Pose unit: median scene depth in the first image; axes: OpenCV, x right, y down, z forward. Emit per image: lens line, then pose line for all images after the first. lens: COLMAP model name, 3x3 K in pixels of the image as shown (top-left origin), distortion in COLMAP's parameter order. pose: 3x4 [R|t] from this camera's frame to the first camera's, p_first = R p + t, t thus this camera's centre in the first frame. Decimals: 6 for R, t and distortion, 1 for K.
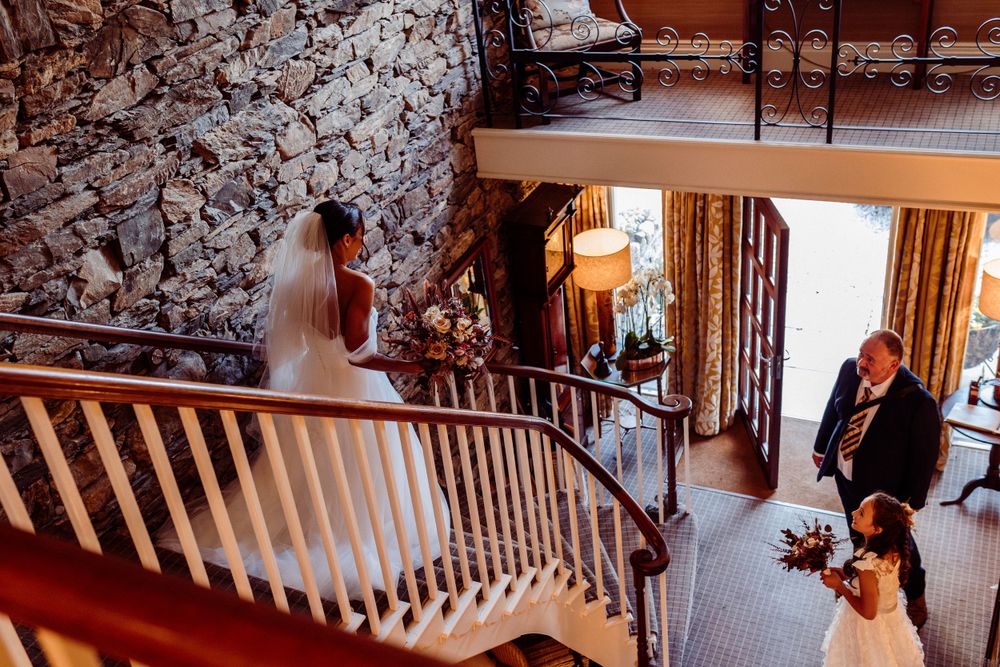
lens RADIAL K [[991.7, 0, 498.6], [0, 991.7, 335.0], [0, 0, 1]] dist [-0.003977, 0.000000]
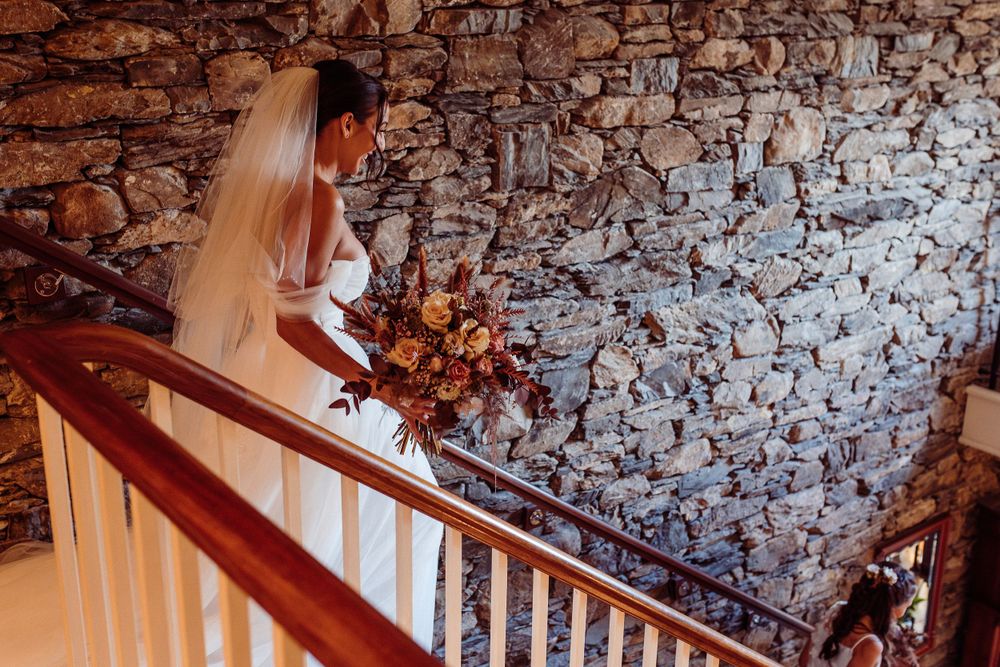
lens RADIAL K [[991.7, 0, 502.0], [0, 991.7, 325.2], [0, 0, 1]] dist [-0.003977, 0.000000]
pose [[0.853069, 0.252438, -0.456670, 0.007368], [-0.344058, 0.930105, -0.128563, -0.014706], [0.392297, 0.266794, 0.880298, 0.116151]]
